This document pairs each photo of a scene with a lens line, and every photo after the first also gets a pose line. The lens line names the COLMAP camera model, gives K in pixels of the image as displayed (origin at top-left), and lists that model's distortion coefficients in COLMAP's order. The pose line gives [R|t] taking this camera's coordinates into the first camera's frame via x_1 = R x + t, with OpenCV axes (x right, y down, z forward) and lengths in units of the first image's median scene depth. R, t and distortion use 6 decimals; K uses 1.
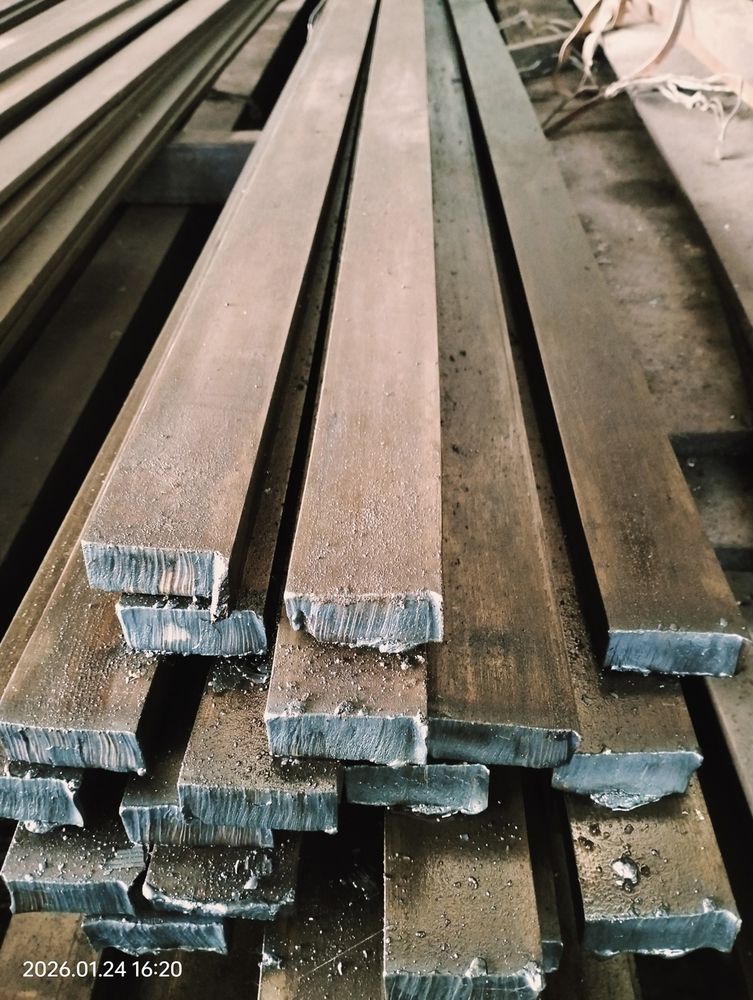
lens RADIAL K [[810.3, 0, 376.5], [0, 810.3, 500.0], [0, 0, 1]] dist [0.071827, -0.179140]
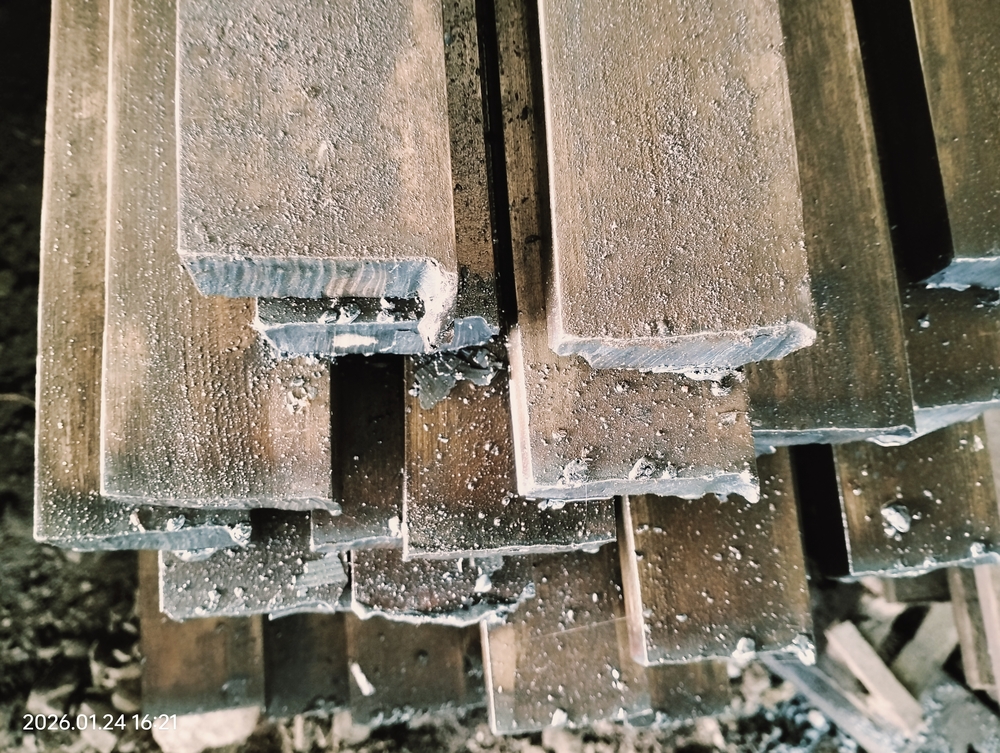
lens RADIAL K [[846.8, 0, 509.6], [0, 846.8, 375.5], [0, 0, 1]] dist [0.070809, -0.220726]
pose [[0.986270, -0.086654, 0.140583, -0.226049], [-0.026931, 0.755488, 0.654609, -0.256528], [-0.162933, -0.649407, 0.742781, 0.478509]]
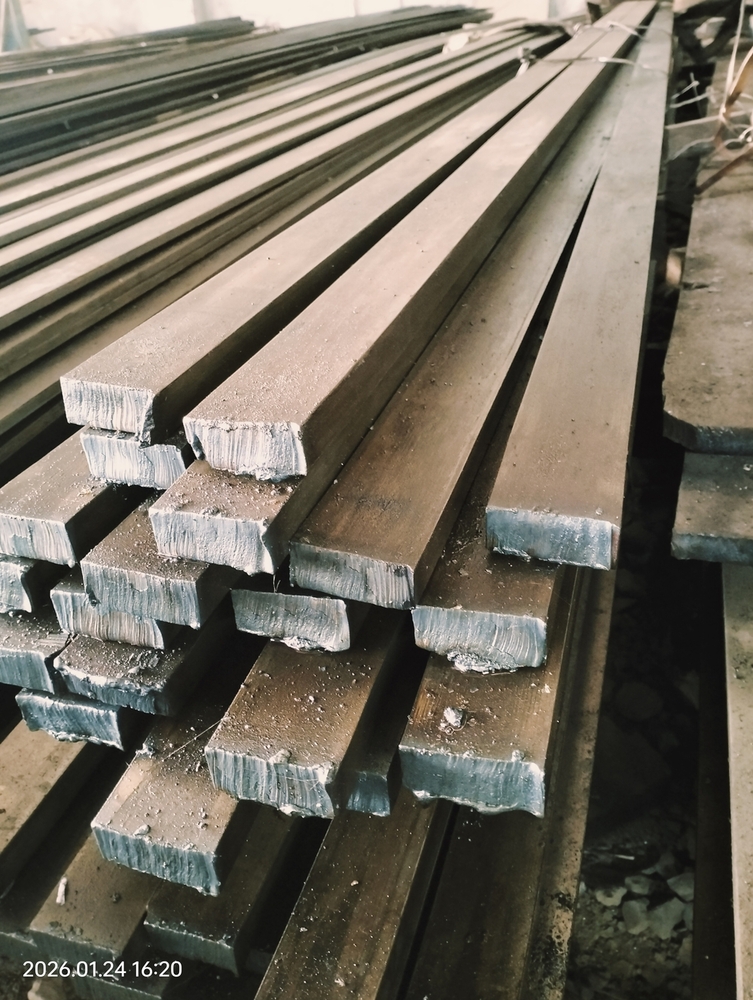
lens RADIAL K [[810.3, 0, 376.5], [0, 810.3, 500.0], [0, 0, 1]] dist [0.071827, -0.179140]
pose [[0.955792, 0.096756, -0.277668, 0.473286], [-0.130692, 0.985698, -0.106395, 0.303366], [0.263403, 0.137980, 0.954767, -0.062366]]
